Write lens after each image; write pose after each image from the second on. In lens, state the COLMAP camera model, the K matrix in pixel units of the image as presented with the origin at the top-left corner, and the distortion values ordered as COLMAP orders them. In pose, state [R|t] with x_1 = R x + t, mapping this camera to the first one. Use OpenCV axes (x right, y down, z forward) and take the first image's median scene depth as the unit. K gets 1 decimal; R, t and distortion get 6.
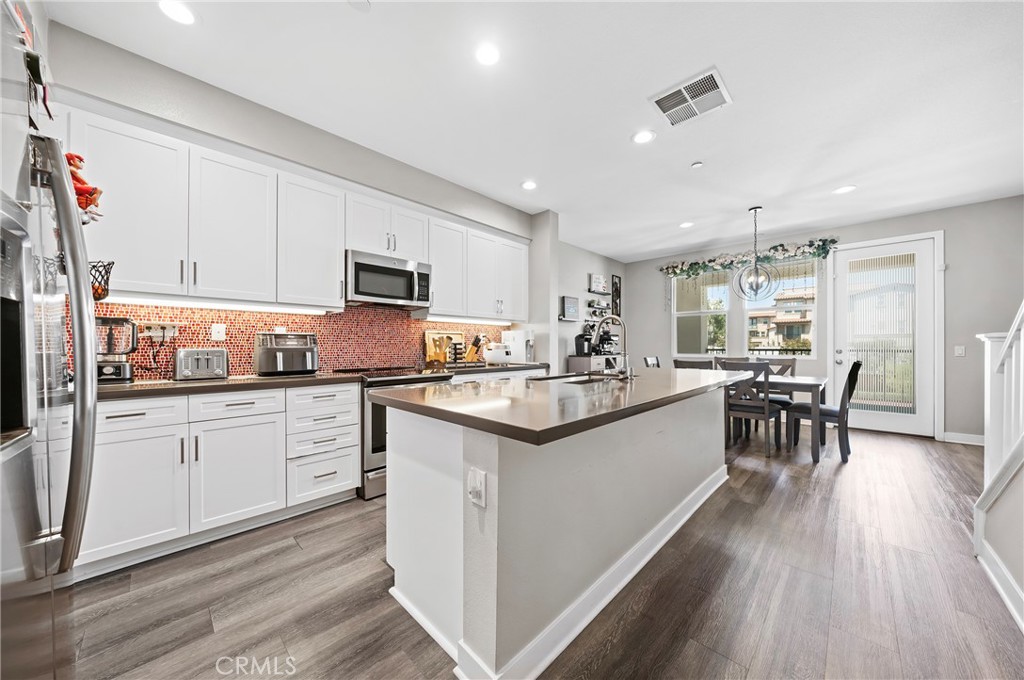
lens RADIAL K [[350.9, 0, 508.8], [0, 350.9, 346.5], [0, 0, 1]] dist [-0.001885, -0.000146]
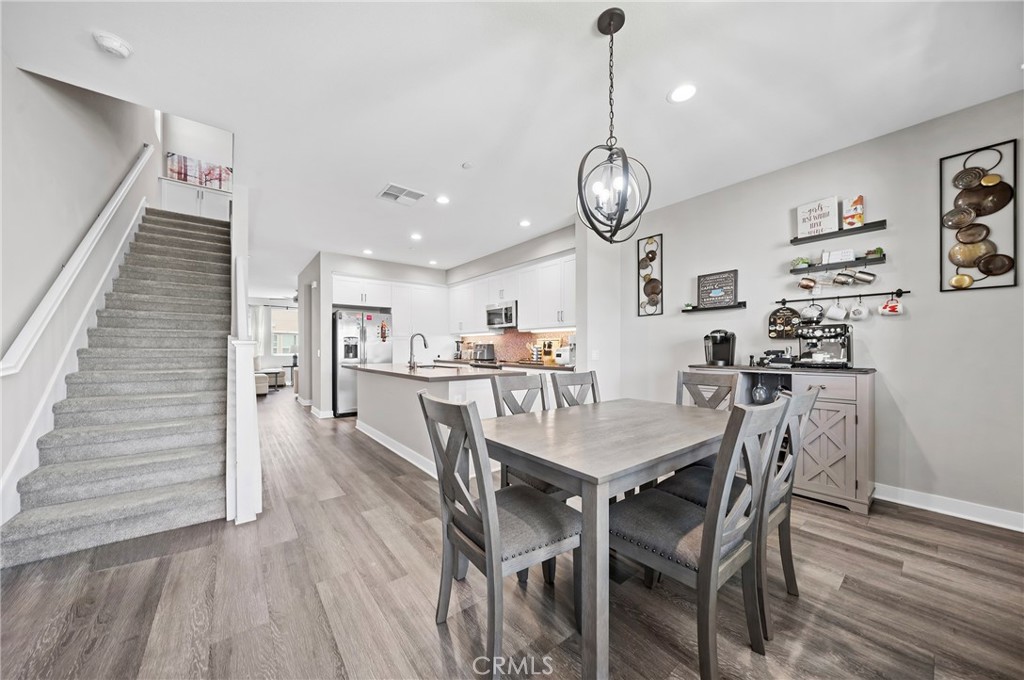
lens RADIAL K [[350.9, 0, 508.8], [0, 350.9, 346.5], [0, 0, 1]] dist [-0.001885, -0.000146]
pose [[-0.137817, -0.007560, -0.990429, 1.289514], [-0.005902, 0.999959, -0.006812, -0.002258], [0.990440, 0.004907, -0.137856, 1.088191]]
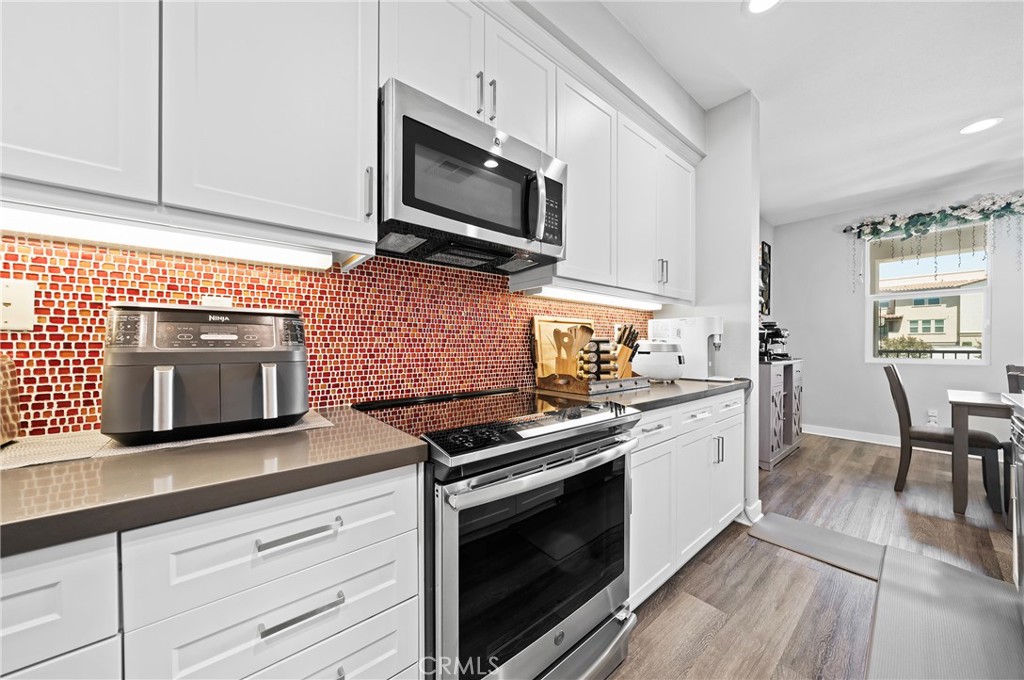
lens RADIAL K [[350.9, 0, 508.8], [0, 350.9, 346.5], [0, 0, 1]] dist [-0.001885, -0.000146]
pose [[0.994986, 0.001458, -0.100001, -0.230032], [-0.001357, 0.999998, 0.001079, -0.001102], [0.100002, -0.000937, 0.994987, 0.507800]]
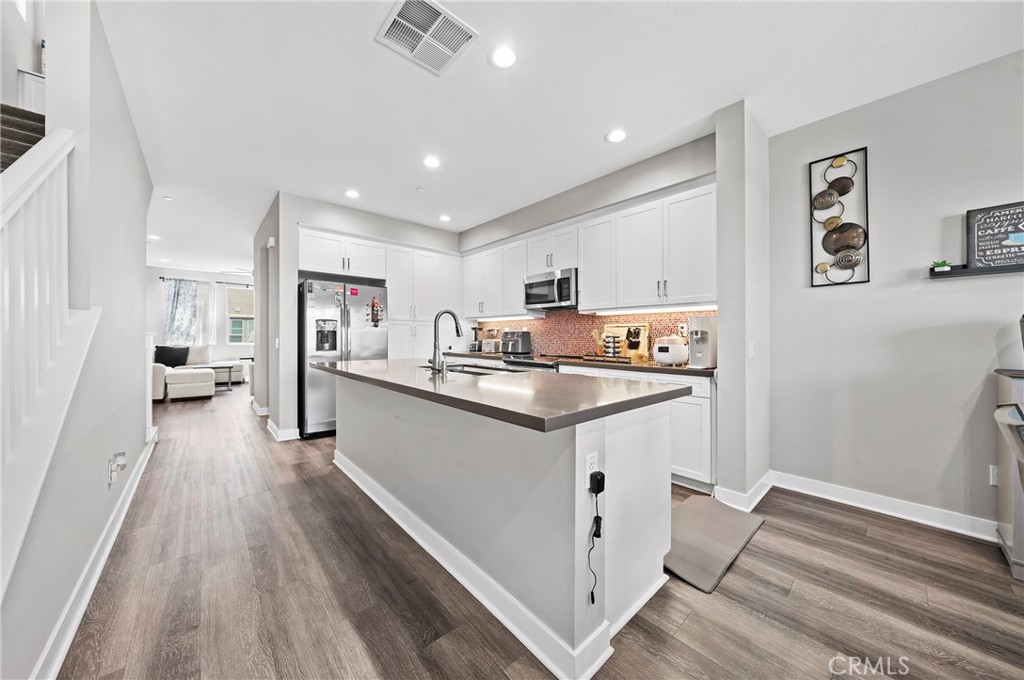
lens RADIAL K [[350.8, 0, 517.7], [0, 350.8, 337.8], [0, 0, 1]] dist [-0.001334, -0.000035]
pose [[-0.068348, -0.001138, -0.997661, 0.834743], [-0.012199, 0.999926, -0.000305, -0.002326], [0.997587, 0.012150, -0.068357, 0.811897]]
